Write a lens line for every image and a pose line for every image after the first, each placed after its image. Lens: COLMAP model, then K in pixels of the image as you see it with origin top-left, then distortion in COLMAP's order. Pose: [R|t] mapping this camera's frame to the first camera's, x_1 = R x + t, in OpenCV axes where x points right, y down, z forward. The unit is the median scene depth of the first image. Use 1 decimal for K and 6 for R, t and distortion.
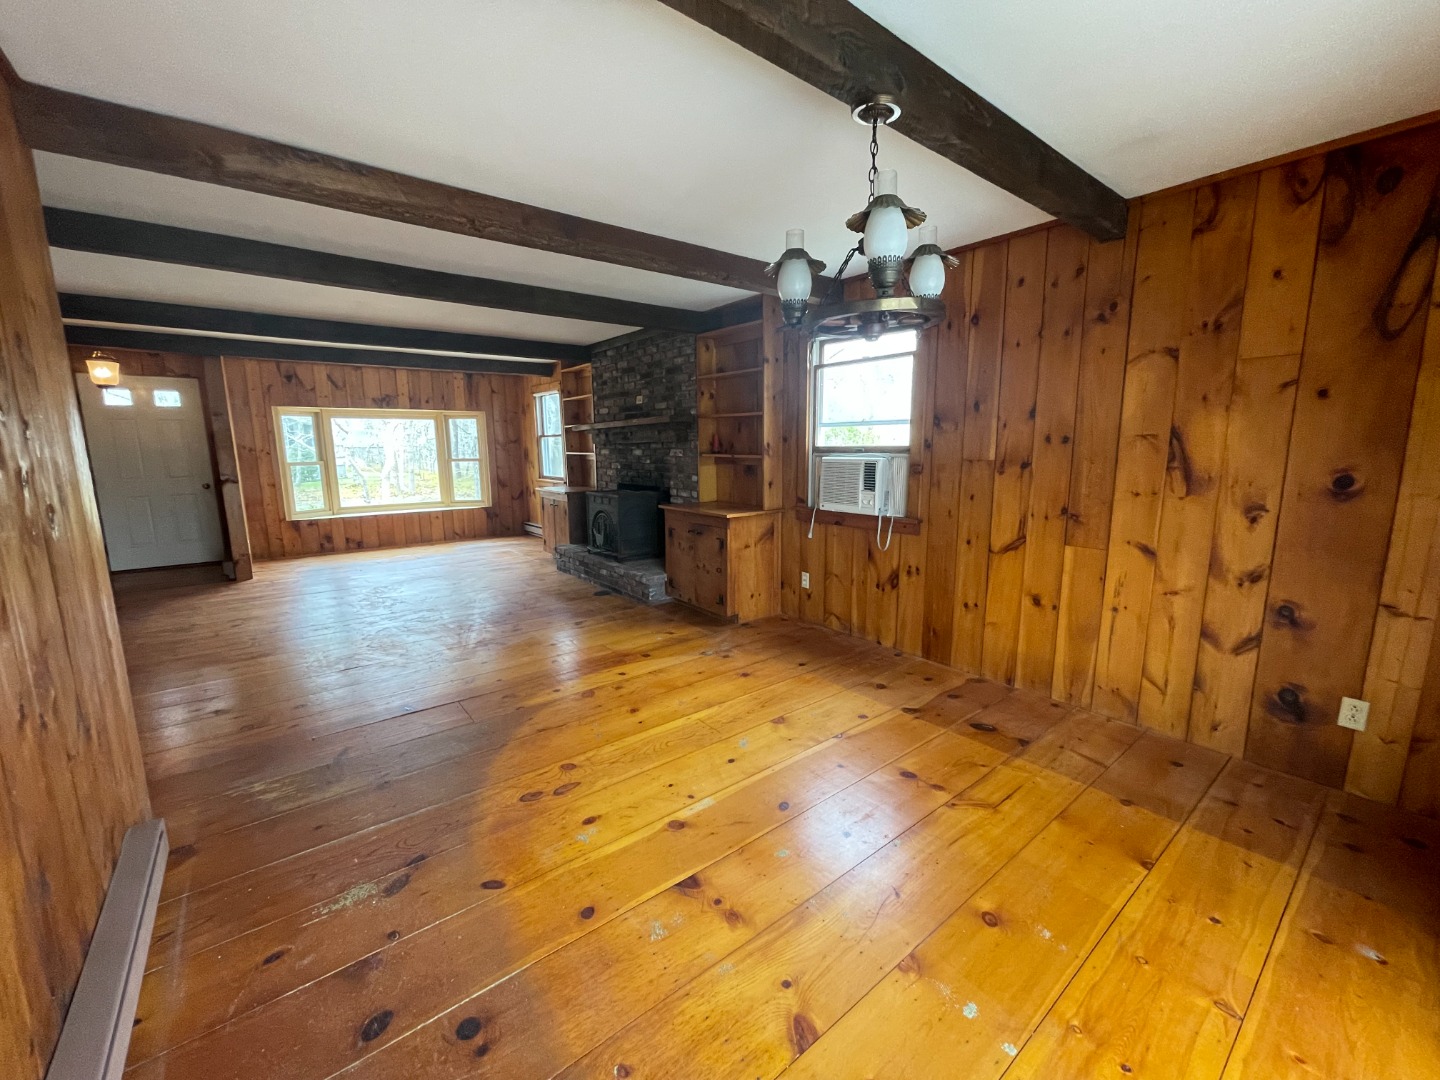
lens RADIAL K [[581.1, 0, 719.1], [0, 581.1, 543.8], [0, 0, 1]] dist [-0.000738, -0.000270]
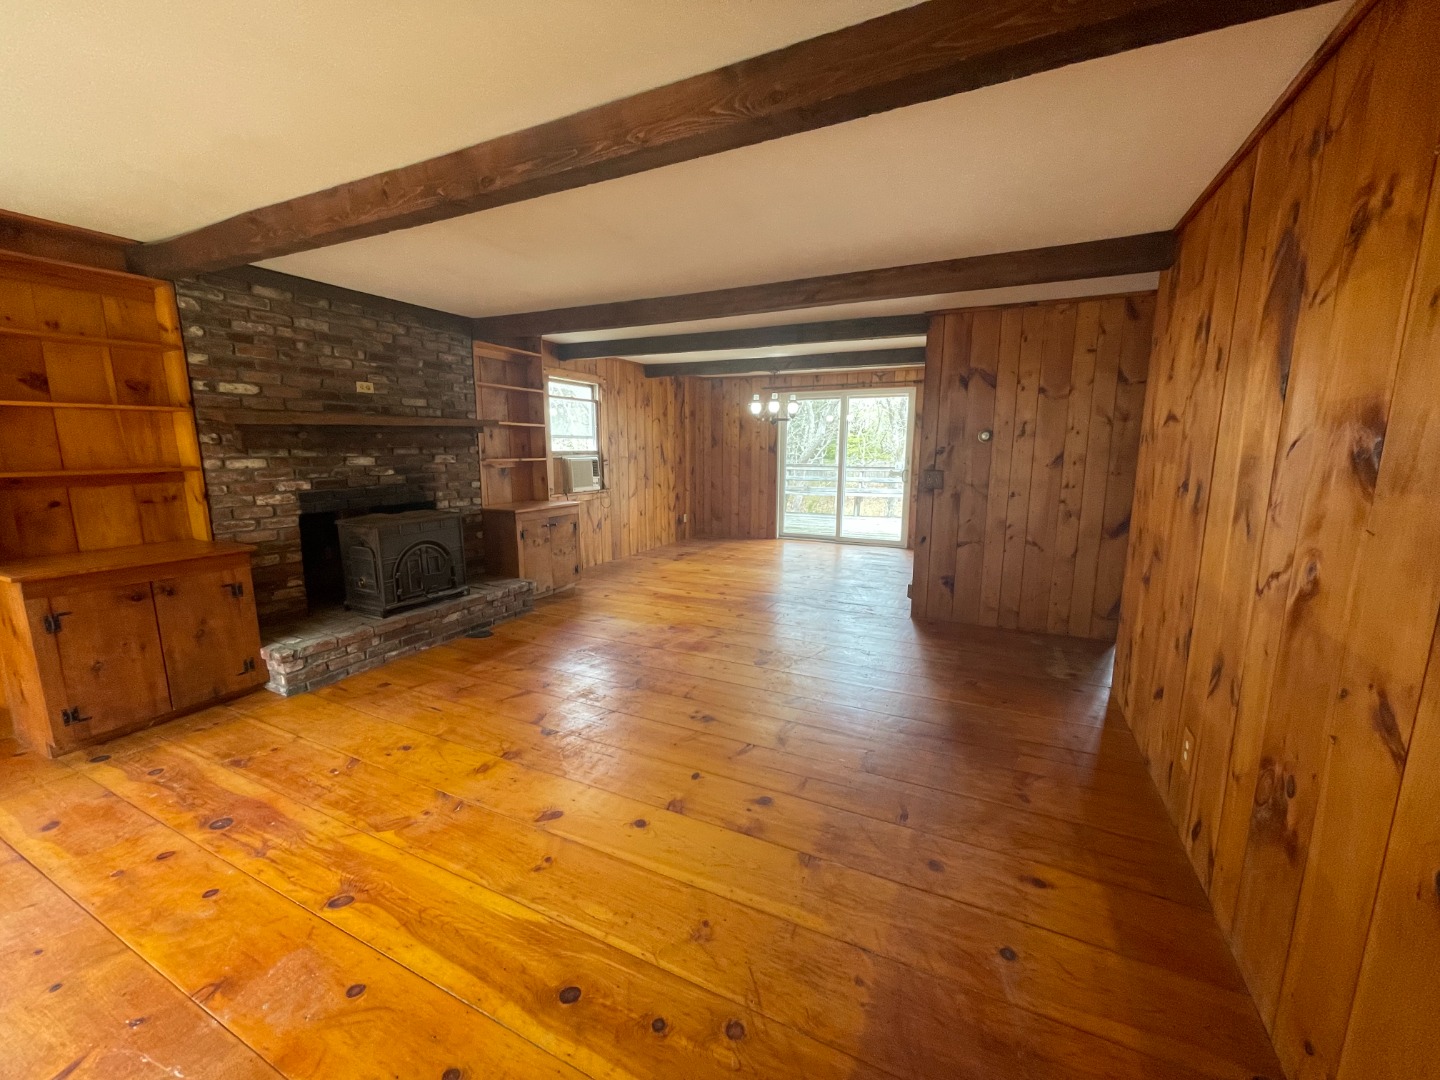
lens RADIAL K [[581.1, 0, 719.1], [0, 581.1, 543.8], [0, 0, 1]] dist [-0.000738, -0.000270]
pose [[-0.436048, -0.143897, 0.888345, -1.290020], [0.152518, 0.961037, 0.230536, -0.210860], [-0.886905, 0.236013, -0.397111, 1.230973]]
